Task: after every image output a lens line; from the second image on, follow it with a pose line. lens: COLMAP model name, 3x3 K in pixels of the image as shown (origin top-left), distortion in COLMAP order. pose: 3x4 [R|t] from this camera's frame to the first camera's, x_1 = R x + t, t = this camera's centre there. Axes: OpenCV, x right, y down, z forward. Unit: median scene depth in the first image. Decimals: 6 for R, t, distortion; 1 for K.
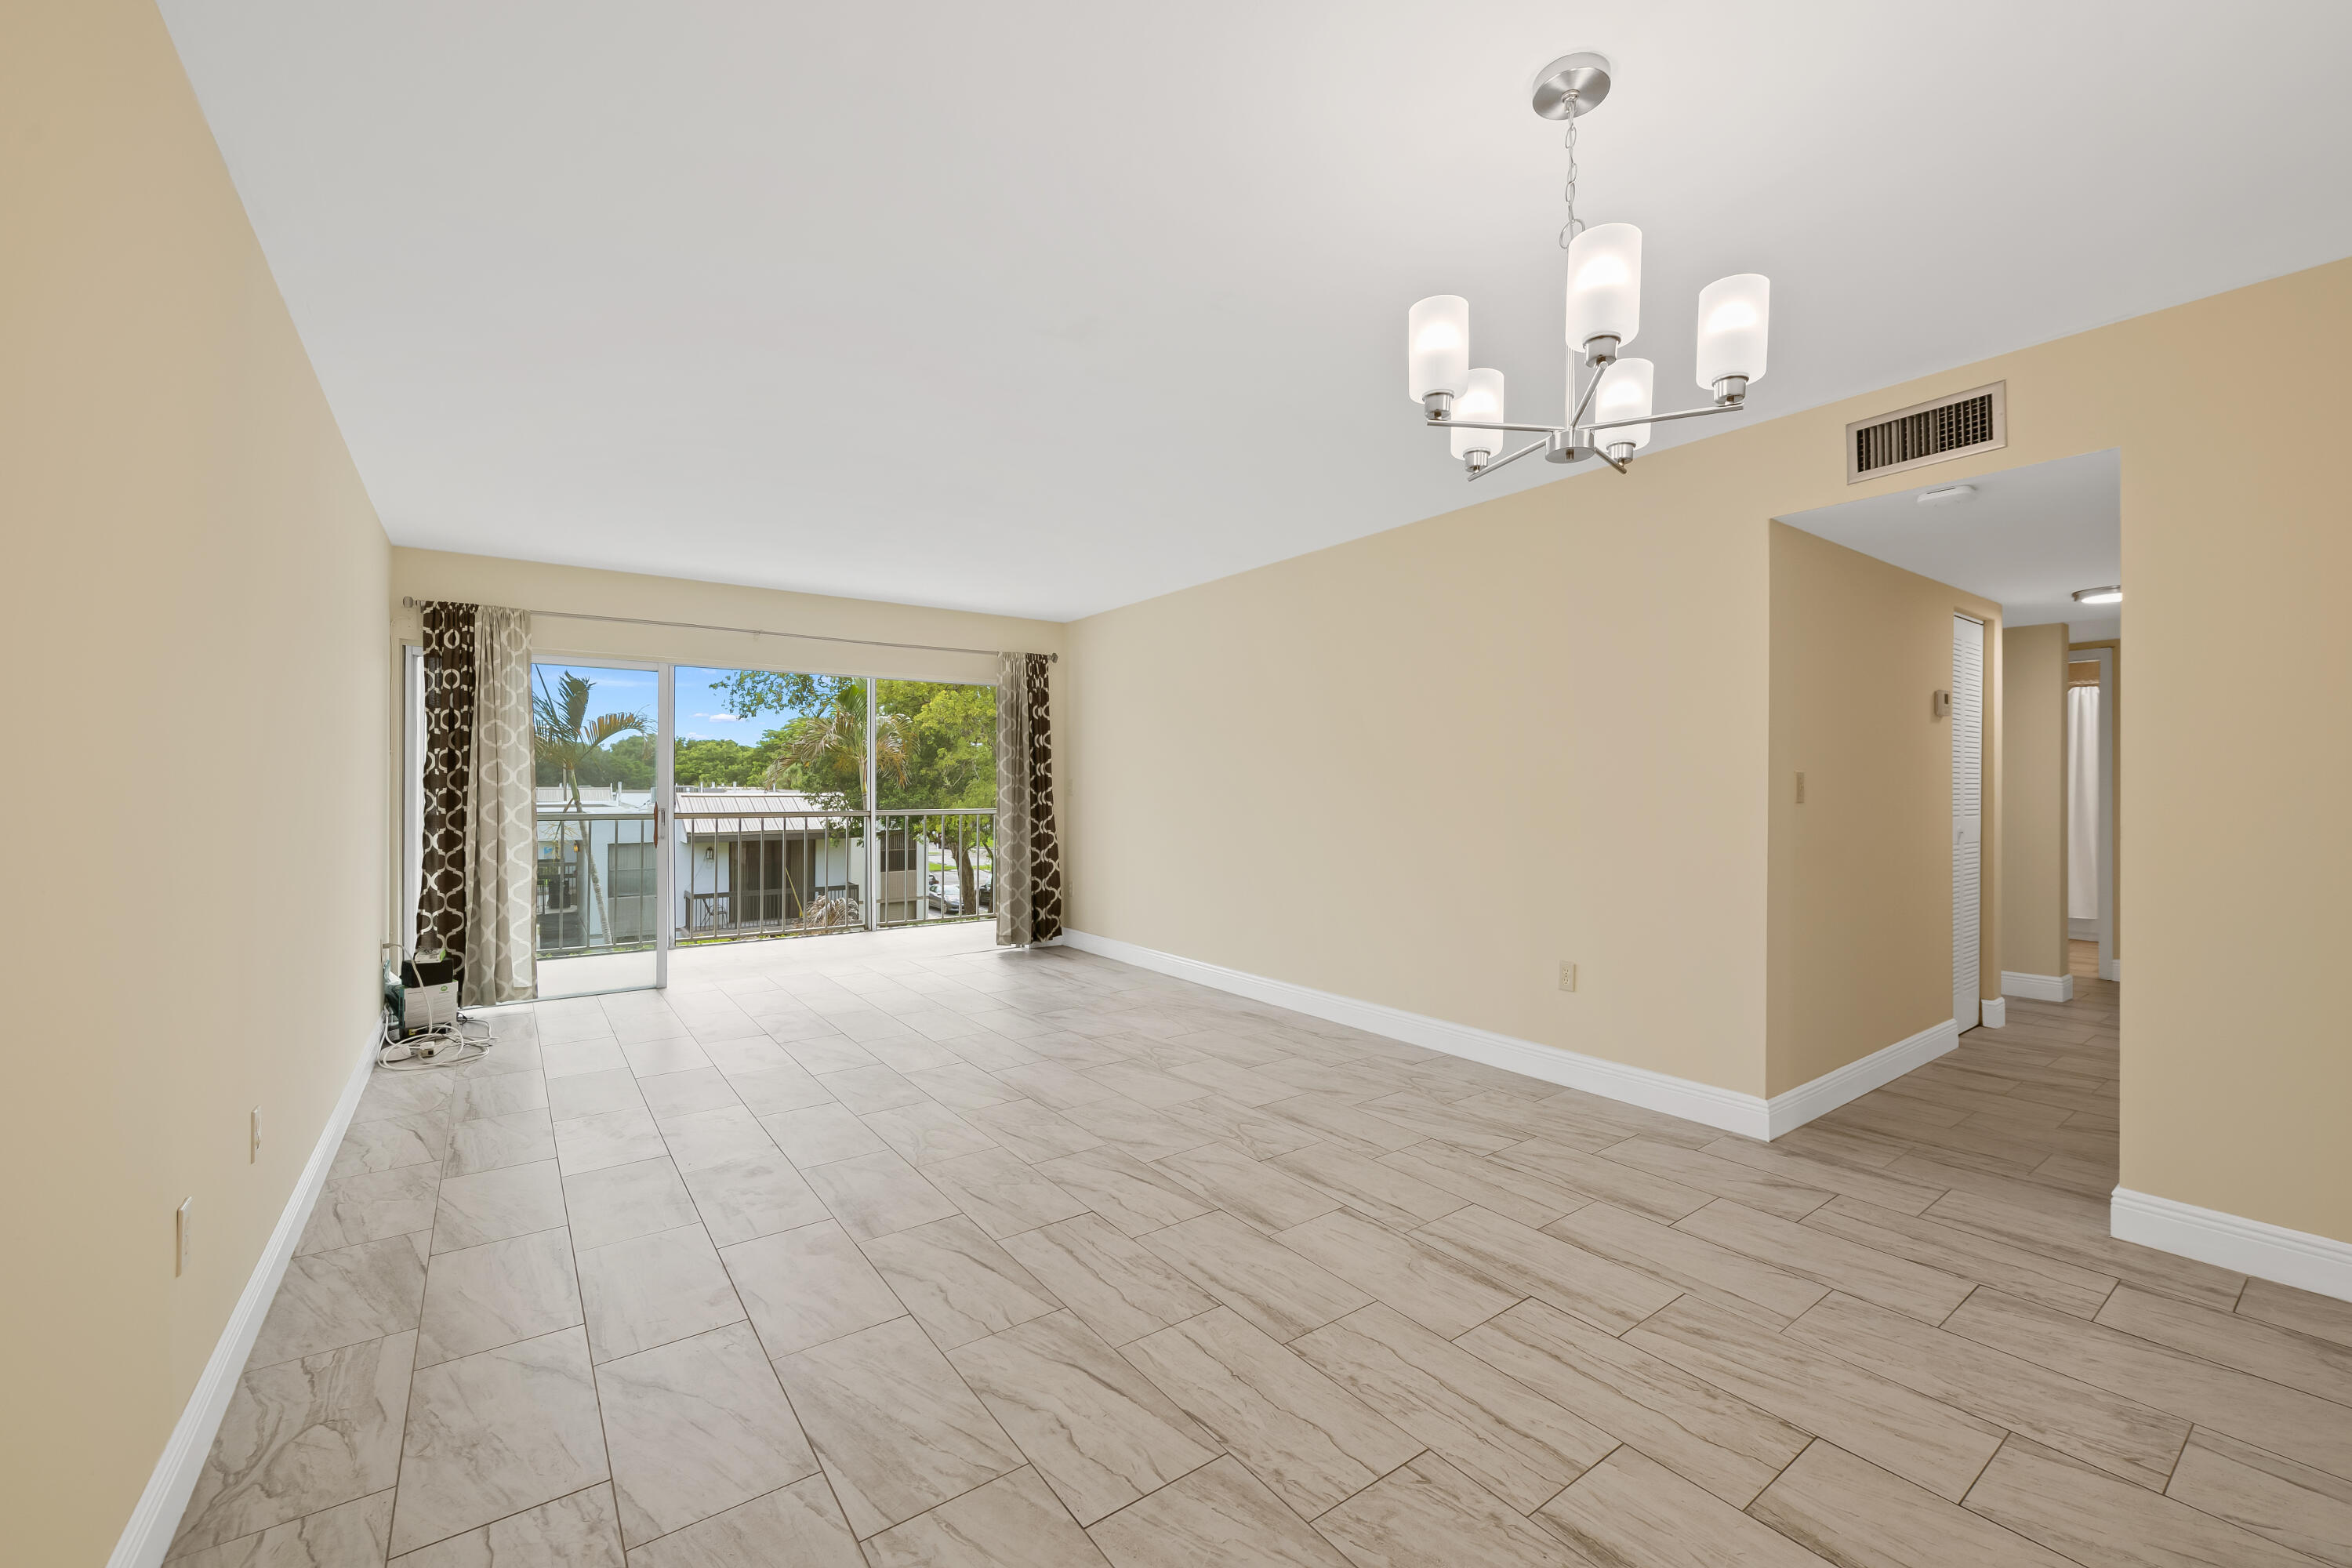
lens RADIAL K [[939.8, 0, 1182.0], [0, 939.8, 778.6], [0, 0, 1]] dist [-0.007892, 0.000101]
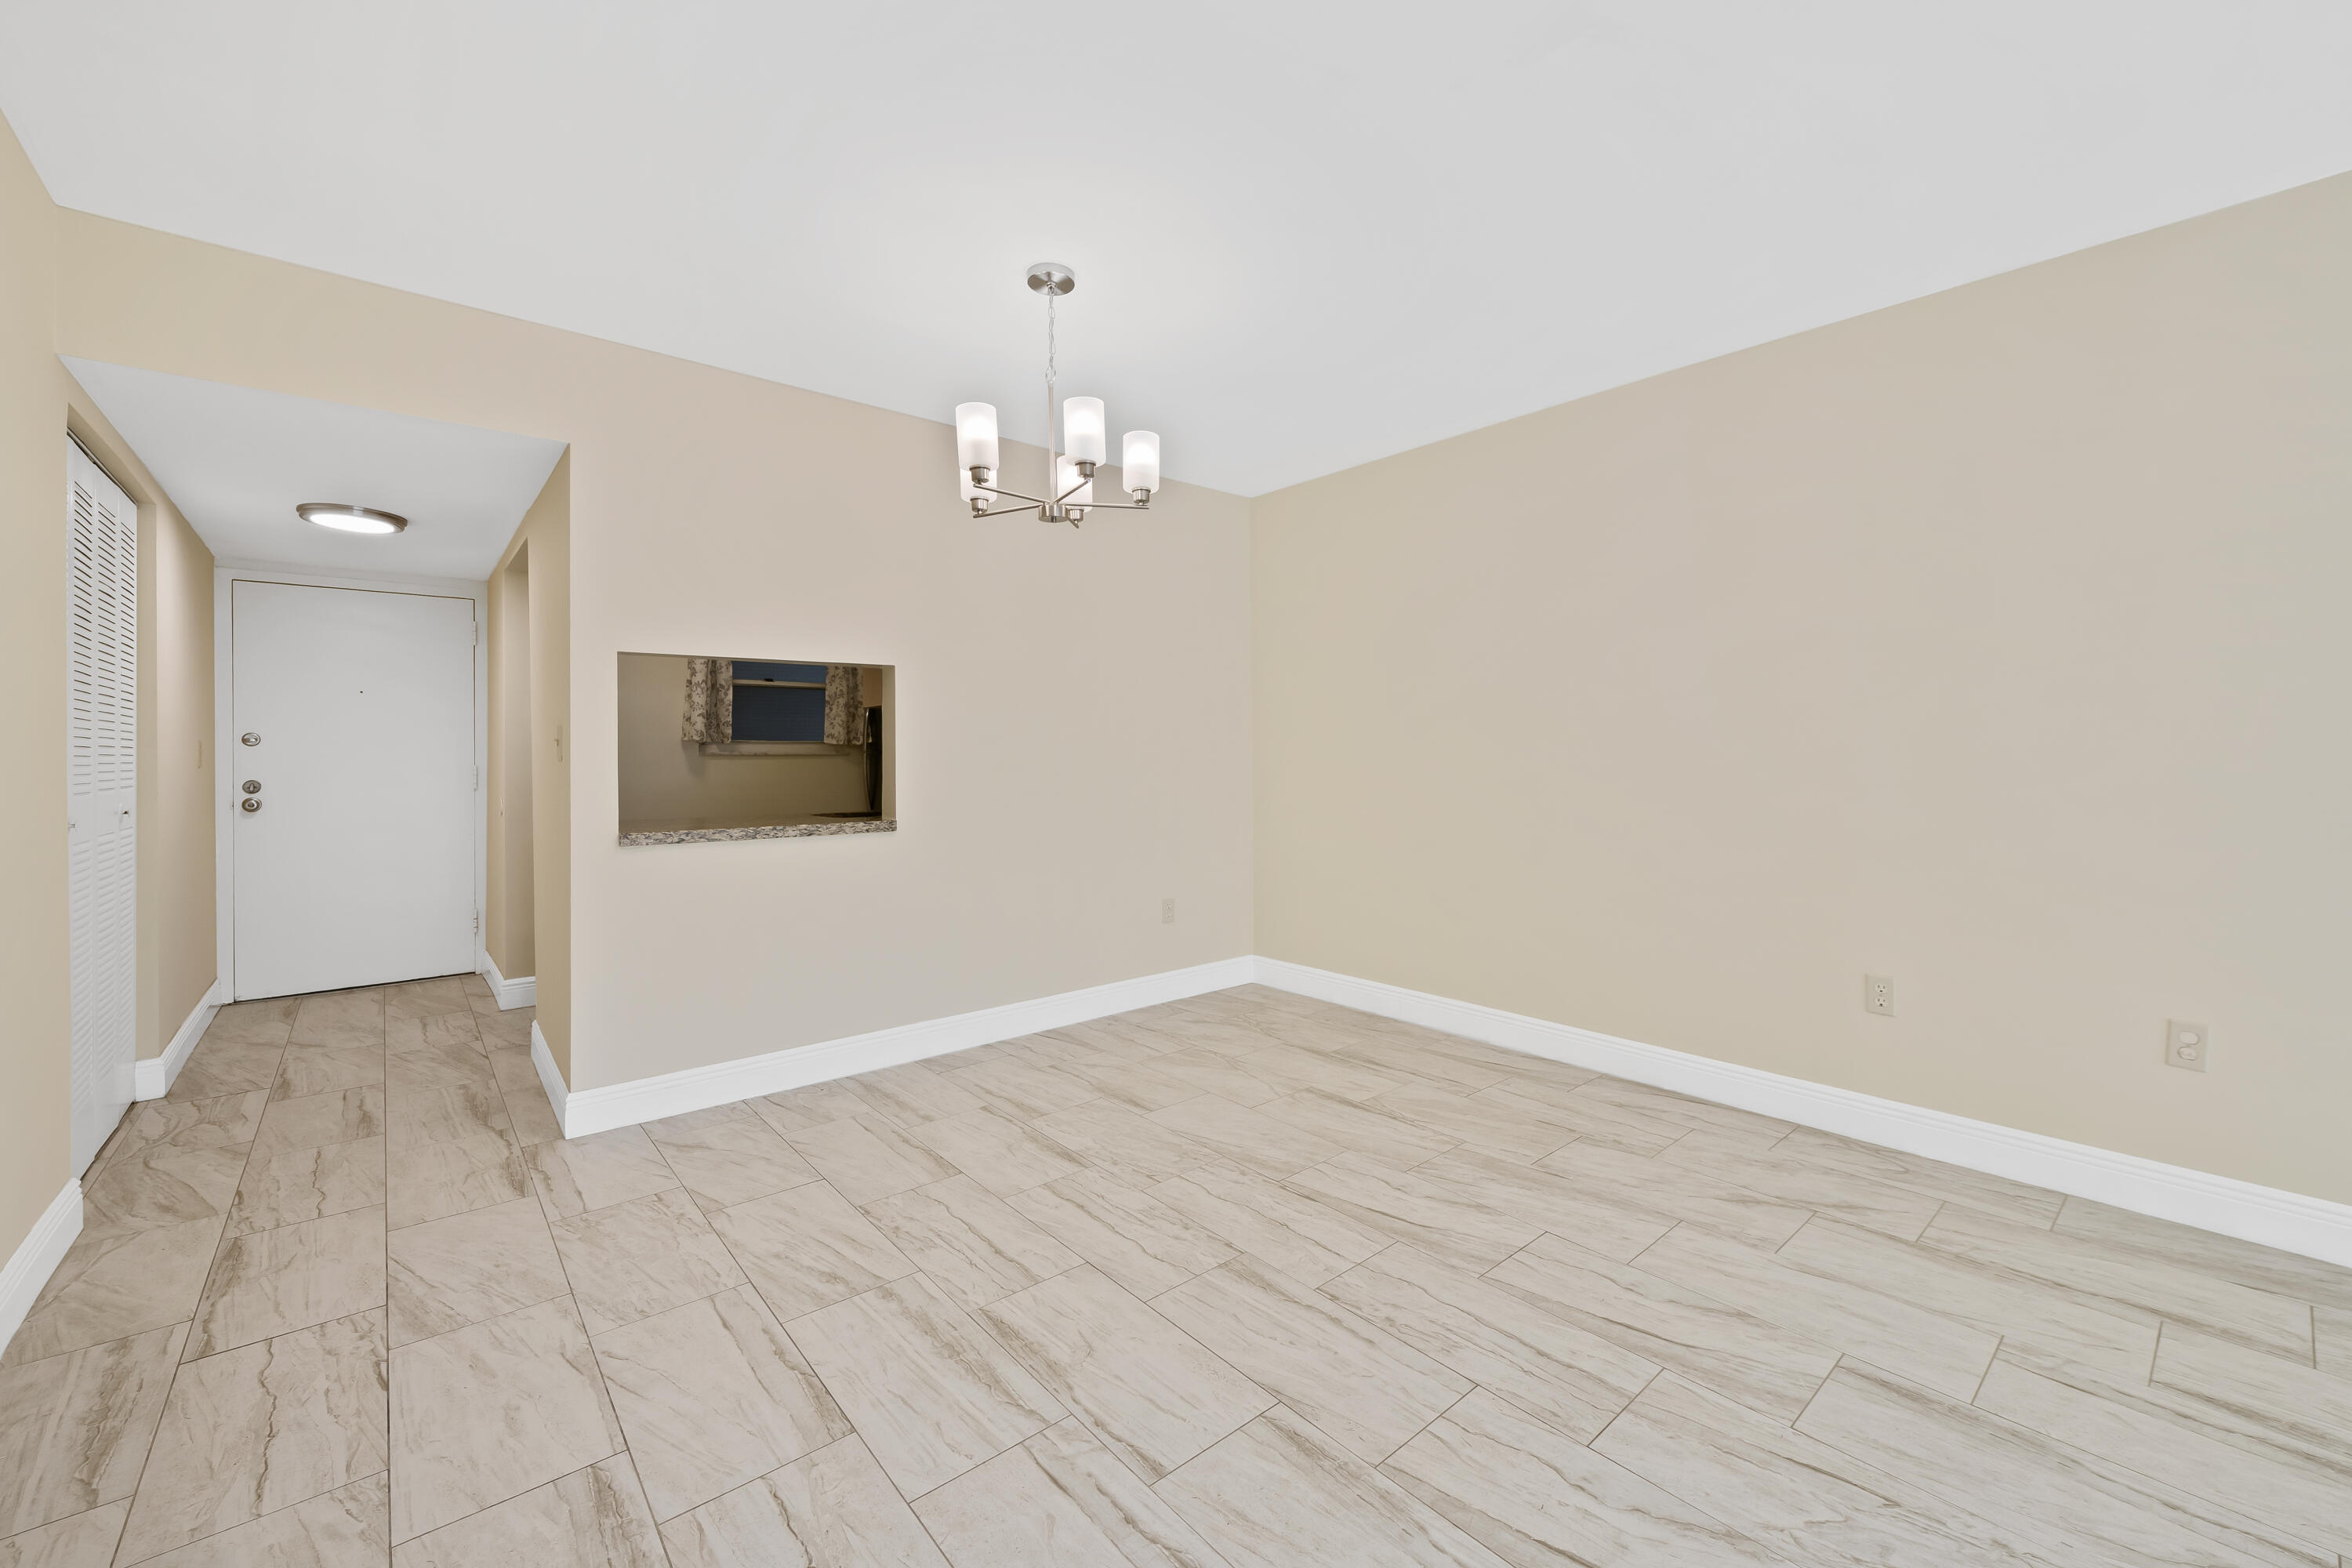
lens RADIAL K [[939.8, 0, 1182.0], [0, 939.8, 778.6], [0, 0, 1]] dist [-0.007892, 0.000101]
pose [[-0.996764, 0.008605, -0.079923, 0.240649], [0.007290, 0.999833, 0.016728, 0.044097], [0.080054, 0.016091, -0.996661, 1.884877]]
